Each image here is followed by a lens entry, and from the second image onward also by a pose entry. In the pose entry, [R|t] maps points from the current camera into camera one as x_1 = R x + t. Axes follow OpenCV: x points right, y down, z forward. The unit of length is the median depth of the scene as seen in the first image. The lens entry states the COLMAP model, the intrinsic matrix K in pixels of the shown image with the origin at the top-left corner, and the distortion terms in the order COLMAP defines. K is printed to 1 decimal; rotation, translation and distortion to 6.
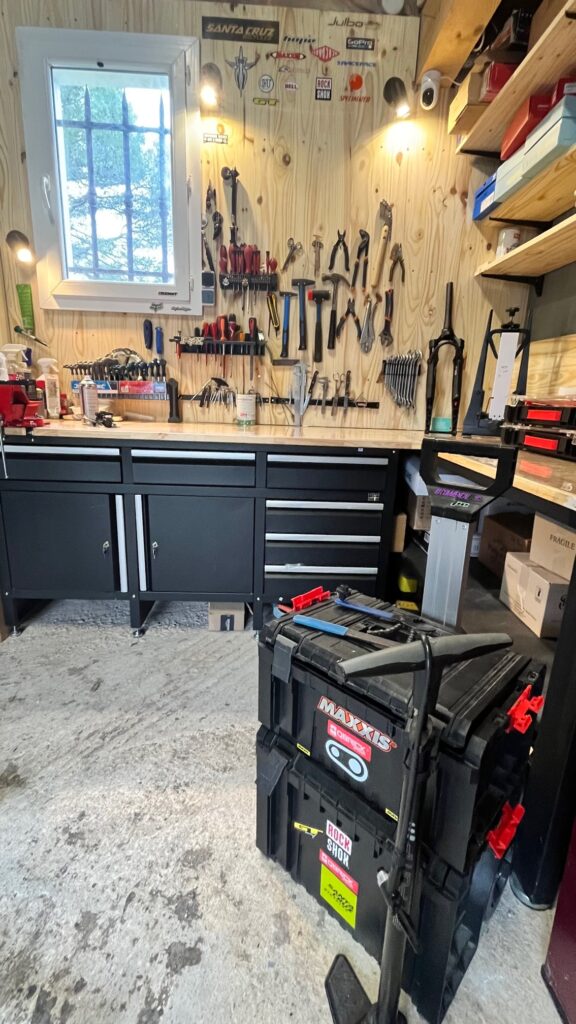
lens RADIAL K [[455.5, 0, 287.8], [0, 455.5, 511.6], [0, 0, 1]] dist [0.000378, 0.000055]
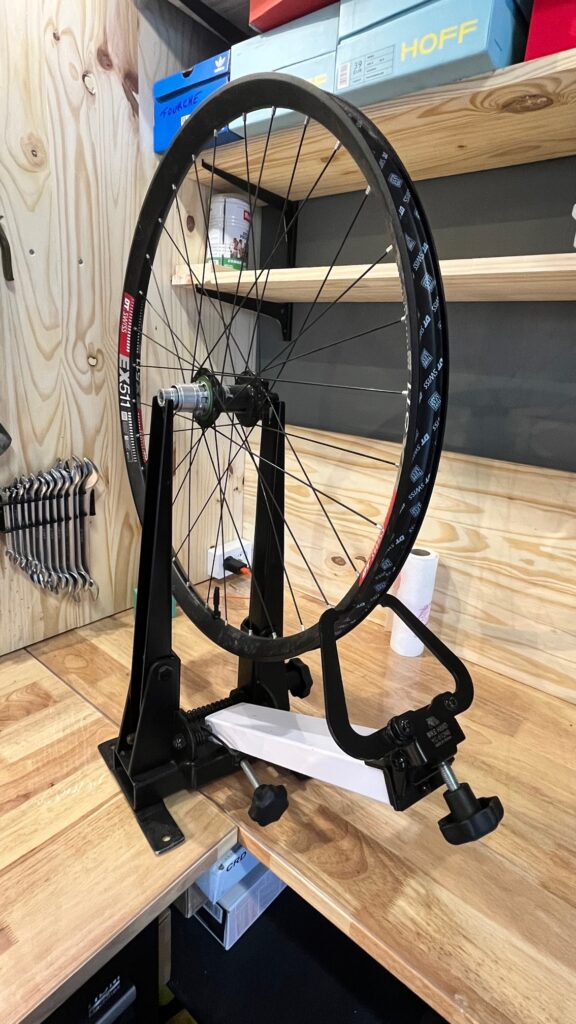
lens RADIAL K [[519.2, 0, 289.0], [0, 519.2, 510.1], [0, 0, 1]] dist [-0.000455, 0.000449]
pose [[0.672308, -0.198494, 0.713163, 0.077052], [0.143937, 0.980046, 0.137085, -0.359307], [-0.726143, 0.010487, 0.687464, 0.576053]]
